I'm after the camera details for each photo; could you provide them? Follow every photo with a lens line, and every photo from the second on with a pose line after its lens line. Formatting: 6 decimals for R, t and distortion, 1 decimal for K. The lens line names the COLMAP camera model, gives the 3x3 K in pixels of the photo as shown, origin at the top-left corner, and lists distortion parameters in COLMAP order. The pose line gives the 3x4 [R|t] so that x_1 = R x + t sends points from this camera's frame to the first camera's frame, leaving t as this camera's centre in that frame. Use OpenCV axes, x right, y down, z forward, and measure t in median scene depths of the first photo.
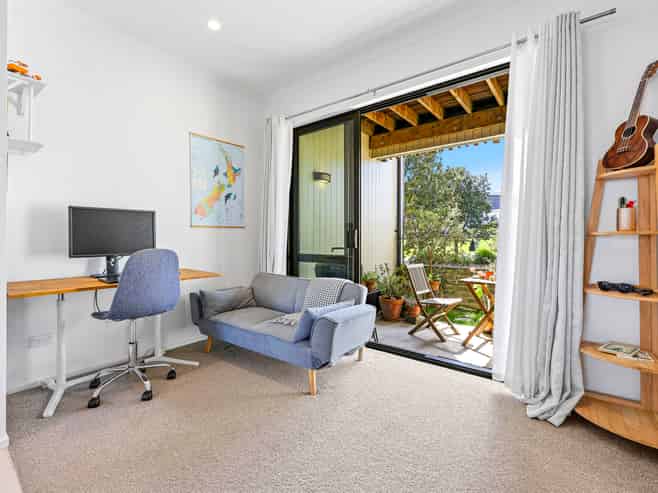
lens RADIAL K [[313.7, 0, 289.3], [0, 313.7, 244.5], [0, 0, 1]] dist [0.000321, 0.000217]
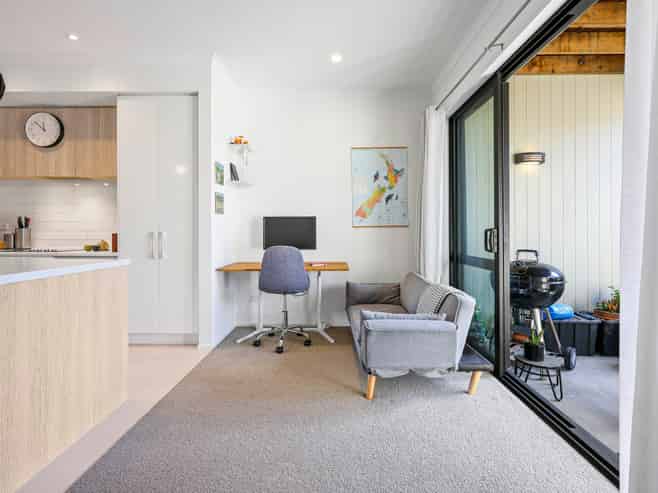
lens RADIAL K [[304.1, 0, 329.0], [0, 304.1, 234.9], [0, 0, 1]] dist [-0.001178, 0.000069]
pose [[0.650847, 0.007486, -0.759172, 0.479486], [-0.013284, 0.999911, -0.001529, -0.023526], [0.759092, 0.011080, 0.650889, 0.182460]]
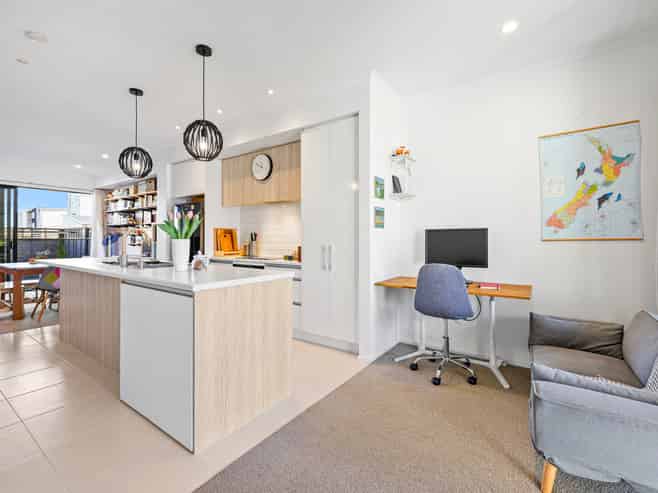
lens RADIAL K [[300.8, 0, 338.6], [0, 300.8, 240.7], [0, 0, 1]] dist [-0.002299, 0.000055]
pose [[0.126533, 0.005026, -0.991950, 0.450637], [-0.012654, 0.999914, 0.003452, -0.050213], [0.991882, 0.012115, 0.126586, 0.303219]]
